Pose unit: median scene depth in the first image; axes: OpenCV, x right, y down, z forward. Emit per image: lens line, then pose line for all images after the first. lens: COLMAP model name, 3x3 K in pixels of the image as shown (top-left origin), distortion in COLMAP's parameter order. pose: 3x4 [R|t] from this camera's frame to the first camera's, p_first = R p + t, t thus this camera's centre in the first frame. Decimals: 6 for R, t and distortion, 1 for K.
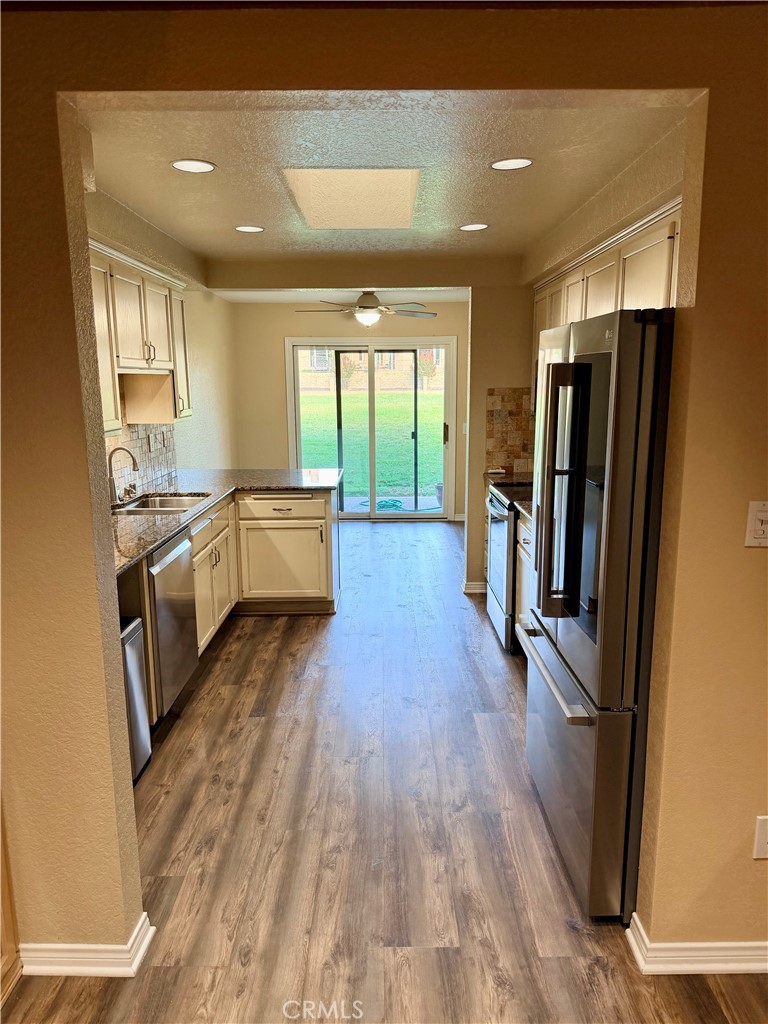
lens RADIAL K [[712.5, 0, 384.0], [0, 712.5, 512.0], [0, 0, 1]] dist [0.111491, -0.165498]
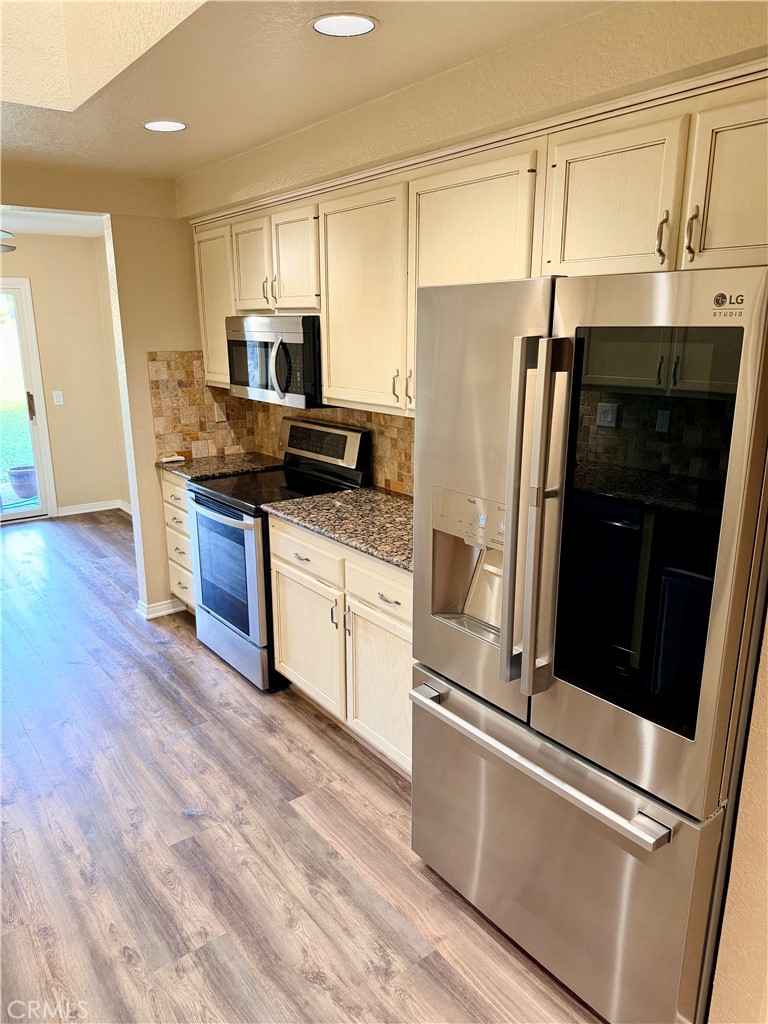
lens RADIAL K [[716.3, 0, 368.8], [0, 716.3, 516.7], [0, 0, 1]] dist [-0.001362, -0.020357]
pose [[0.801898, -0.144512, 0.579721, -0.149444], [0.102271, 0.989187, 0.105117, -0.062491], [-0.588643, -0.025005, 0.808006, 0.274097]]
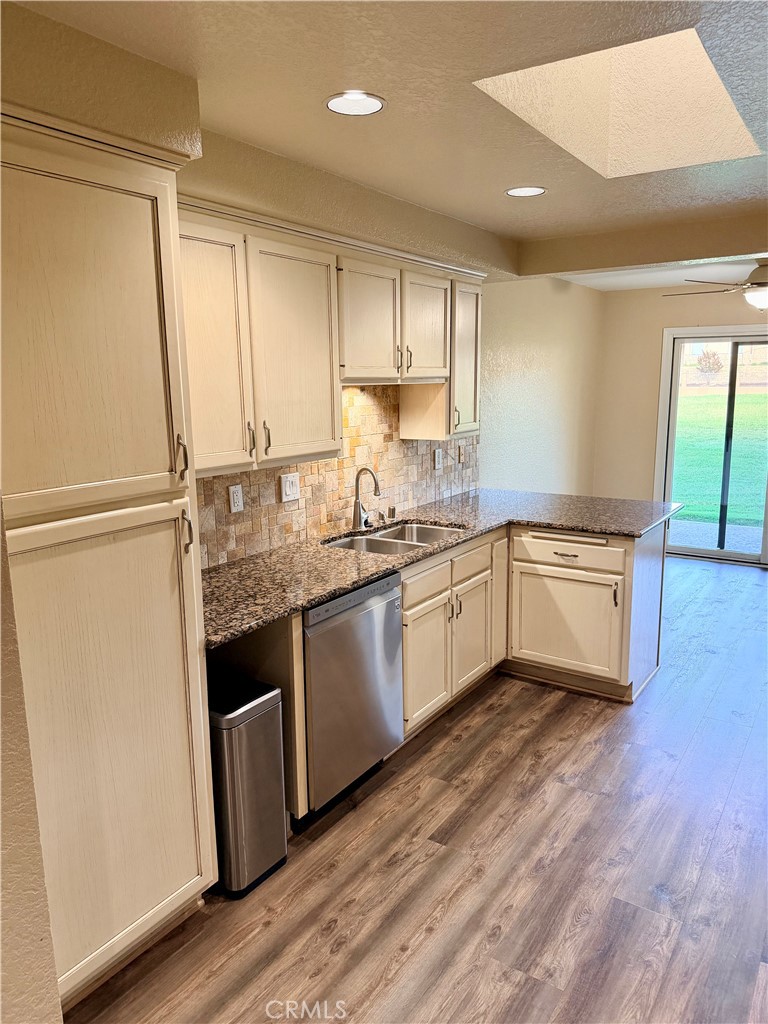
lens RADIAL K [[708.3, 0, 378.8], [0, 708.3, 507.1], [0, 0, 1]] dist [0.069046, -0.094827]
pose [[0.821311, 0.092137, -0.562992, 0.119664], [-0.092766, 0.995307, 0.027558, -0.057530], [0.562888, 0.029593, 0.826003, 0.255718]]
